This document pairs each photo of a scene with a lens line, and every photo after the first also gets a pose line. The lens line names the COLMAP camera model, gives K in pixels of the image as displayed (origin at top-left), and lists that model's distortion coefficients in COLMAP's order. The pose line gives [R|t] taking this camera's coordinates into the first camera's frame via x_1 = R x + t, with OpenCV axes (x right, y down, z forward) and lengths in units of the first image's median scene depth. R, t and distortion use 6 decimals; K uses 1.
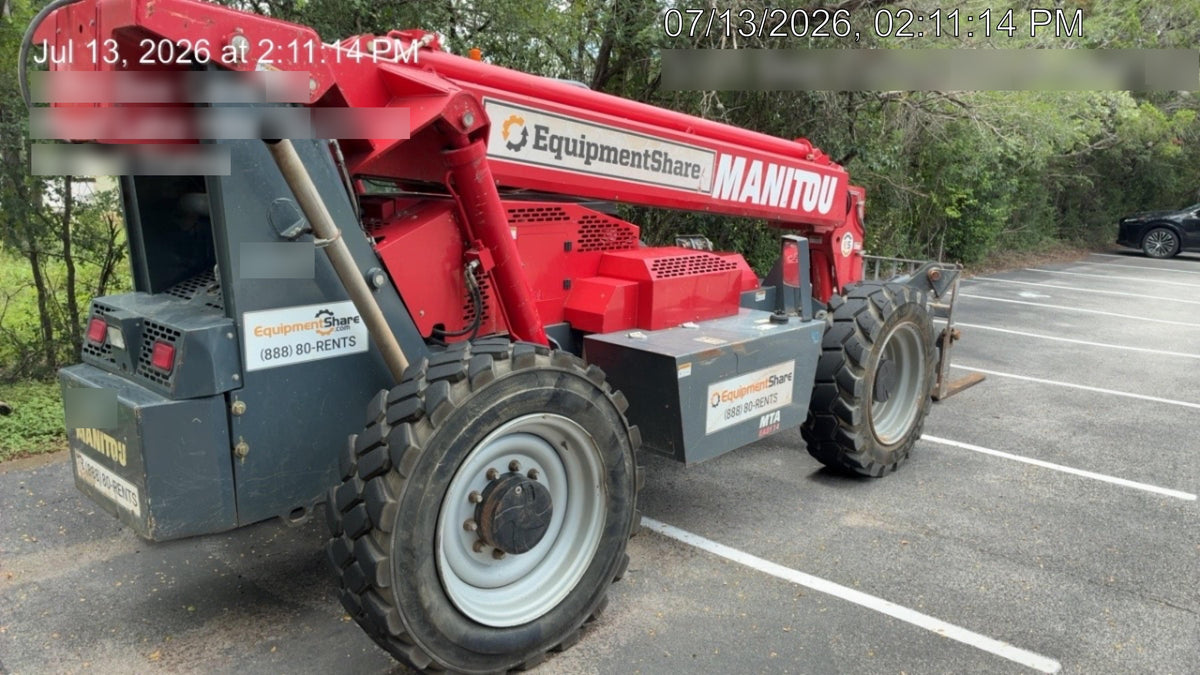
lens RADIAL K [[849.7, 0, 608.6], [0, 849.7, 340.5], [0, 0, 1]] dist [0.026543, -0.004517]
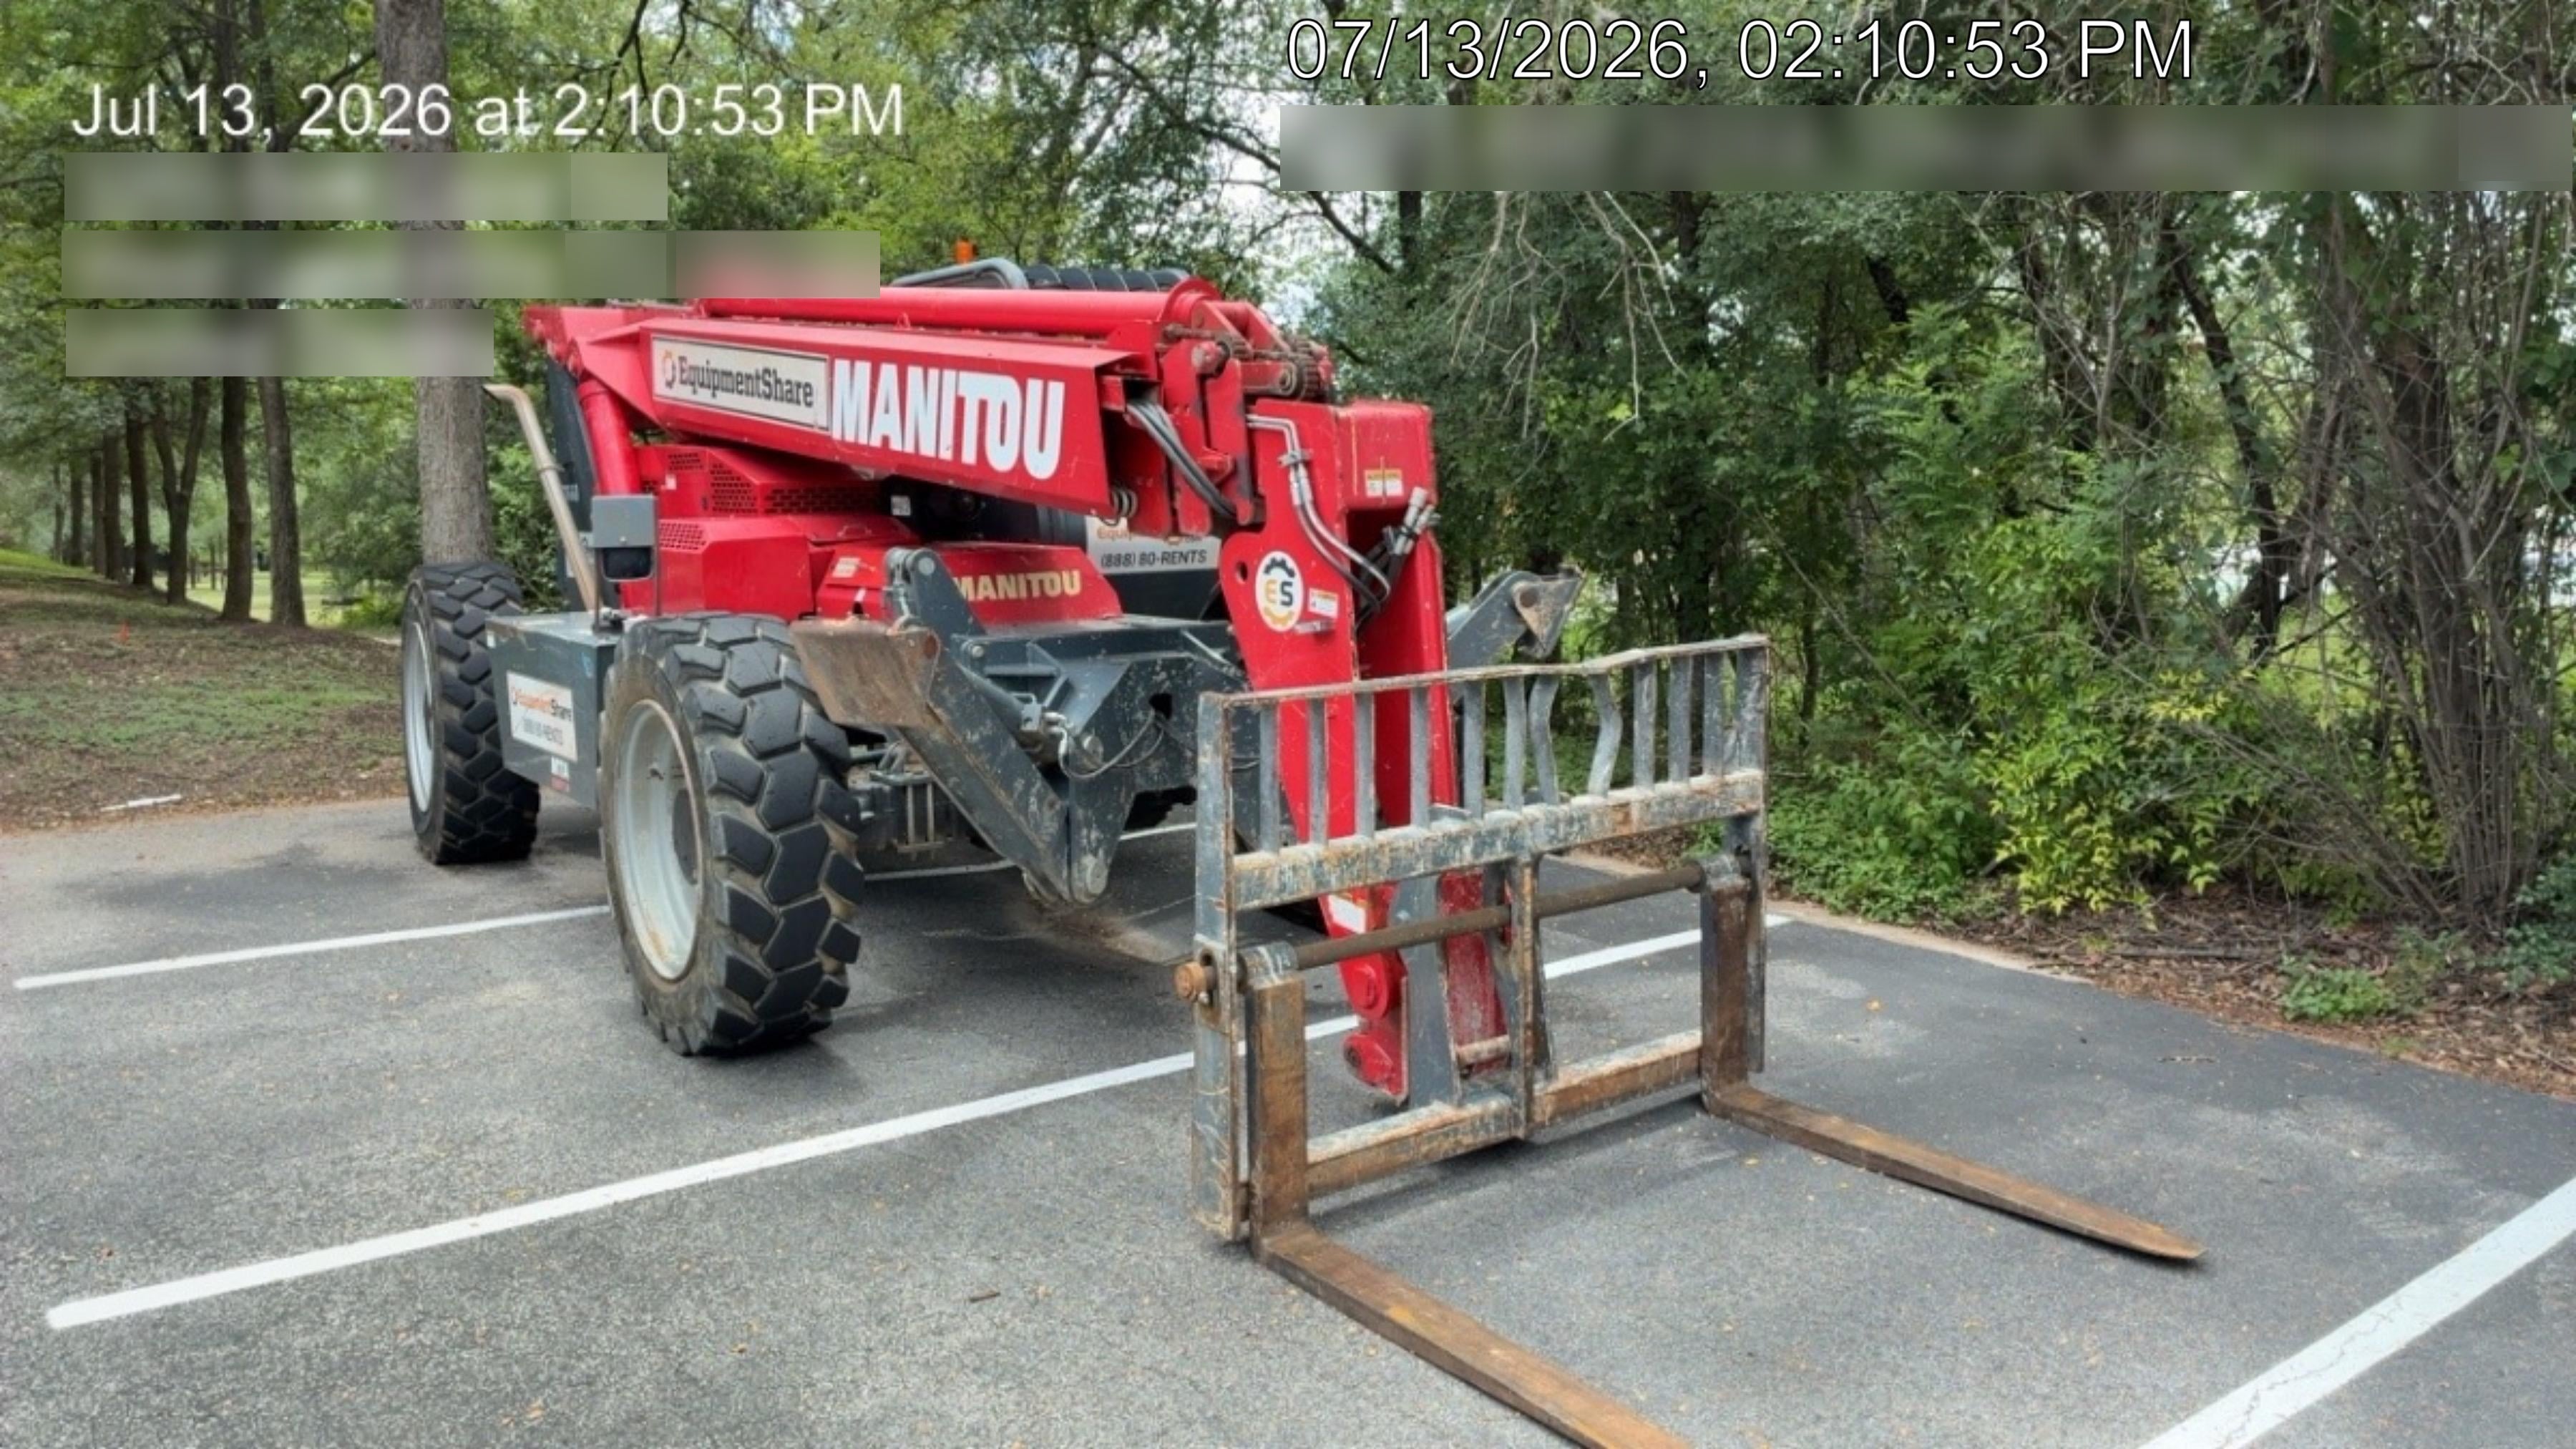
lens RADIAL K [[1824.0, 0, 1306.4], [0, 1824.0, 731.0], [0, 0, 1]] dist [0.026543, -0.004517]
pose [[-0.203473, 0.113417, -0.972489, 1.405696], [-0.198389, 0.967887, 0.154389, -0.256553], [0.958770, 0.224345, -0.174439, 1.736359]]
